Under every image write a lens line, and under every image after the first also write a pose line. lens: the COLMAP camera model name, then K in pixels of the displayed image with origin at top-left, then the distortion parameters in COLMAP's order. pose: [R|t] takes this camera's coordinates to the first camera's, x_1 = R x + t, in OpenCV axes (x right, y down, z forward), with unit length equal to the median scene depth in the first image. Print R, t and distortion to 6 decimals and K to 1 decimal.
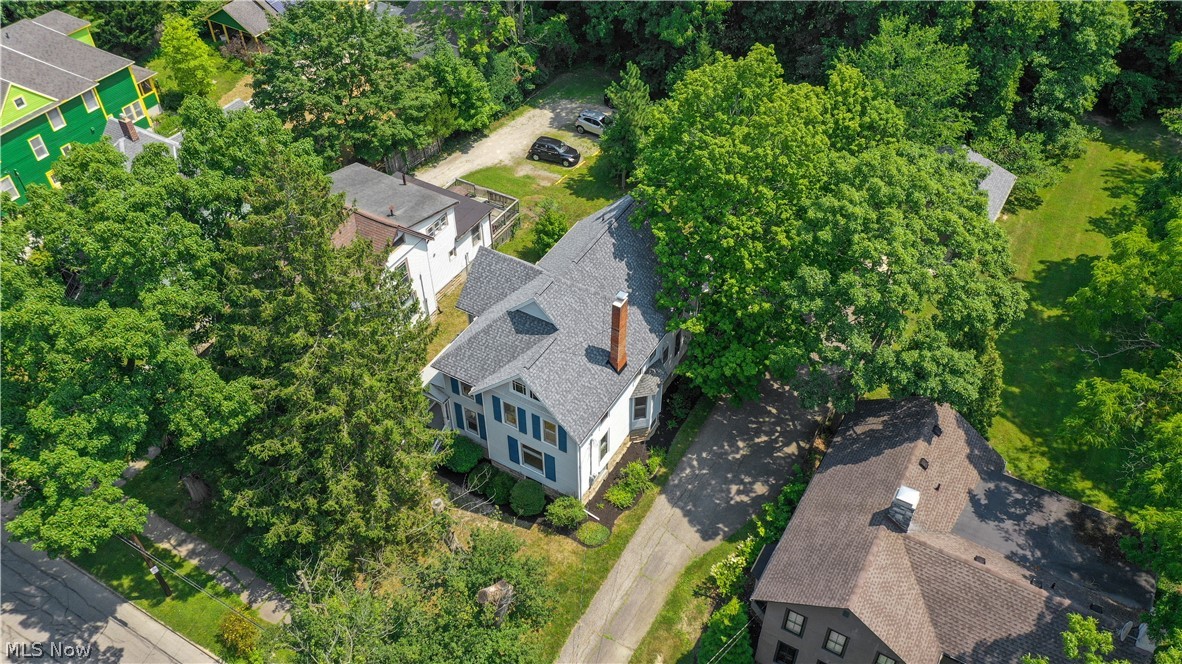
lens RADIAL K [[928.4, 0, 591.0], [0, 928.4, 332.0], [0, 0, 1]] dist [-0.010553, 0.002559]
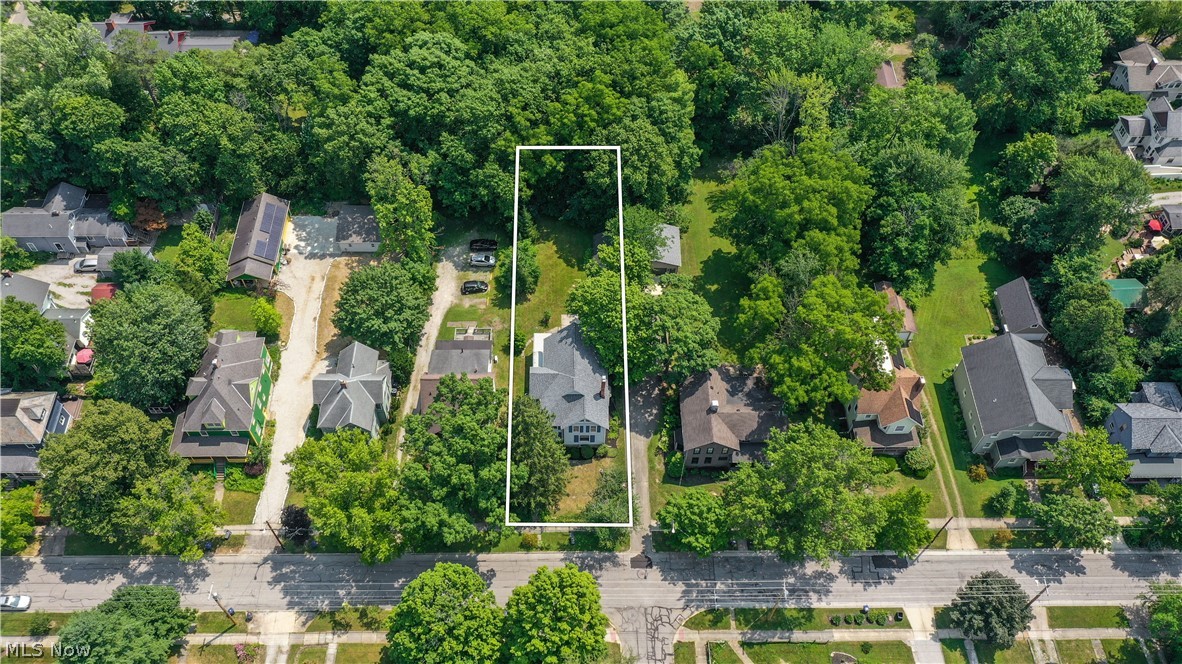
lens RADIAL K [[952.5, 0, 568.9], [0, 952.5, 329.5], [0, 0, 1]] dist [0.011362, 0.001599]
pose [[0.858564, -0.419538, 0.294714, -0.805317], [0.351355, 0.900072, 0.257721, -0.902386], [-0.373388, -0.117721, 0.920176, -1.539015]]
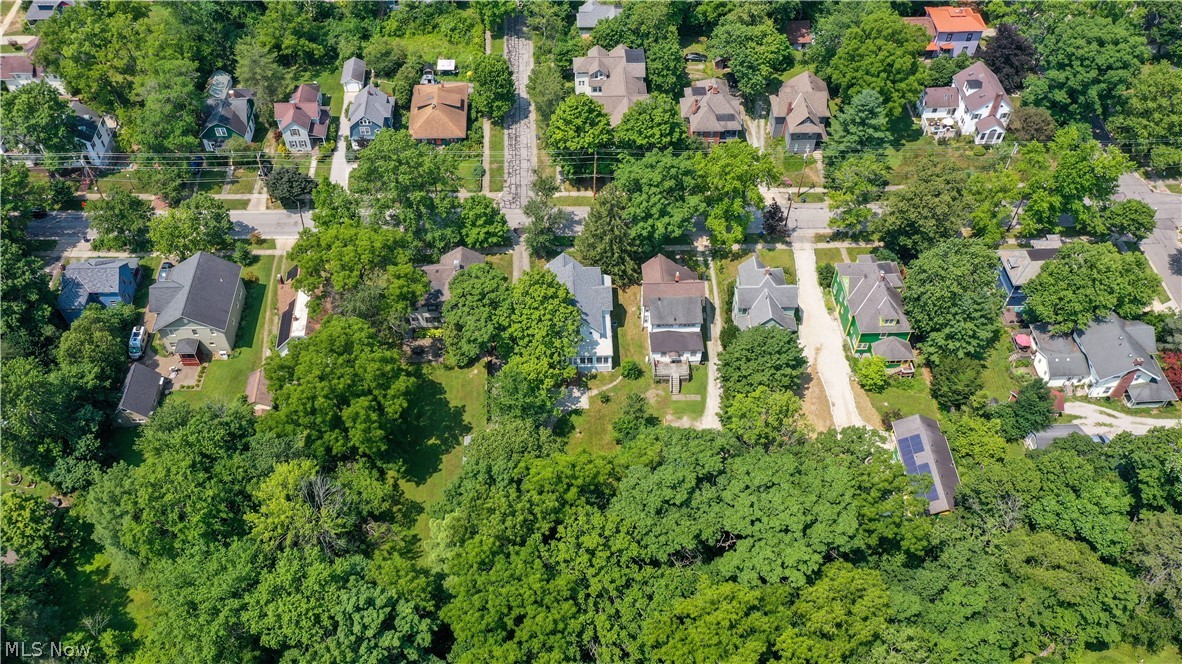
lens RADIAL K [[928.4, 0, 591.0], [0, 928.4, 332.0], [0, 0, 1]] dist [-0.010553, 0.002559]
pose [[-0.836888, 0.434478, -0.332937, 1.059190], [-0.369992, -0.000764, 0.929035, -3.037562], [0.403391, 0.900682, 0.161392, 0.684493]]
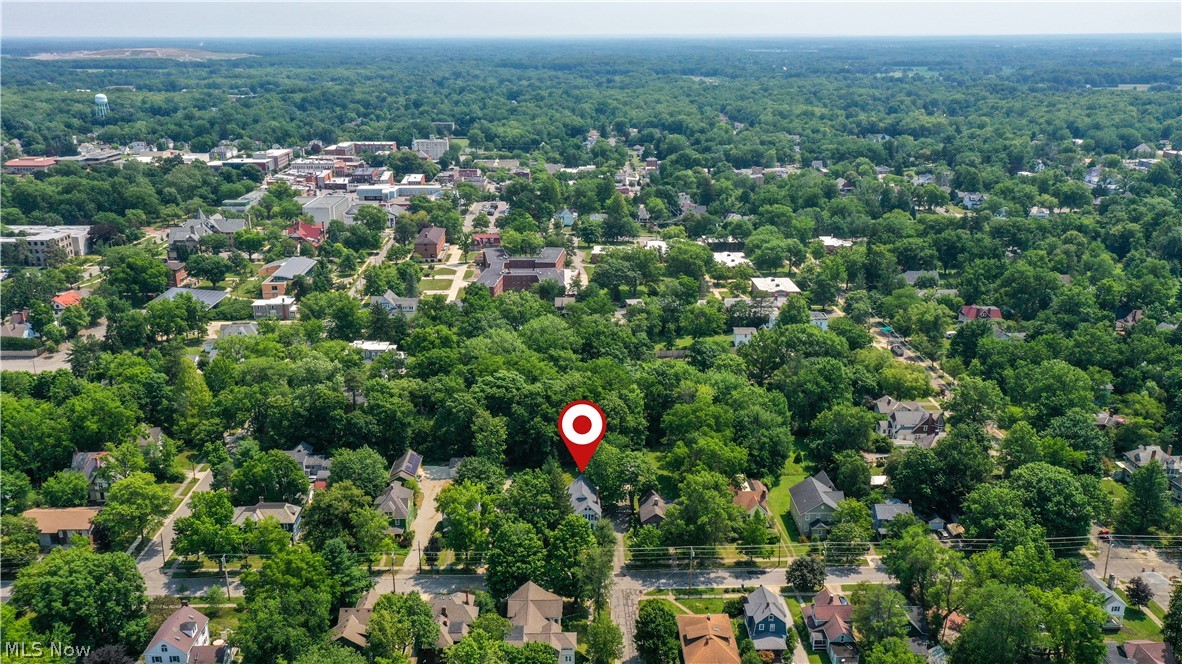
lens RADIAL K [[928.4, 0, 591.0], [0, 928.4, 332.0], [0, 0, 1]] dist [-0.010553, 0.002559]
pose [[0.847316, -0.152508, 0.508720, -2.469236], [0.360714, 0.868303, -0.340493, 0.951081], [-0.389795, 0.472008, 0.790739, -3.502515]]
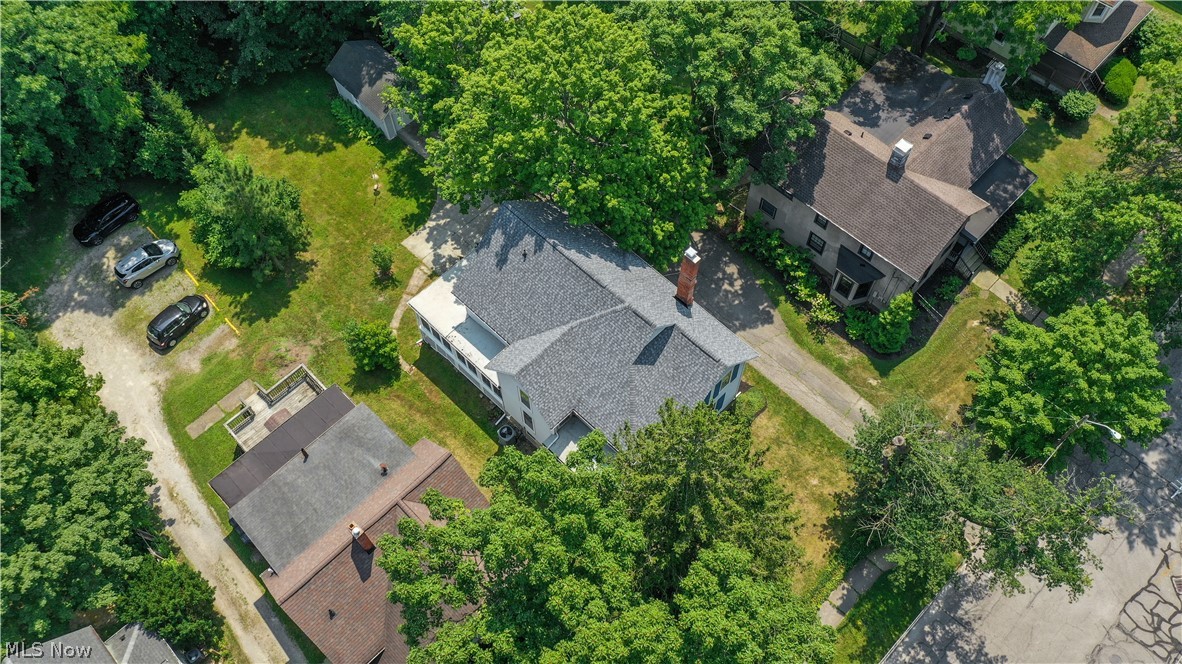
lens RADIAL K [[928.4, 0, 591.0], [0, 928.4, 332.0], [0, 0, 1]] dist [-0.010553, 0.002559]
pose [[0.239394, -0.839180, 0.488332, -0.555142], [0.668871, 0.507112, 0.543553, -0.607438], [-0.703778, 0.196508, 0.682702, 0.341592]]
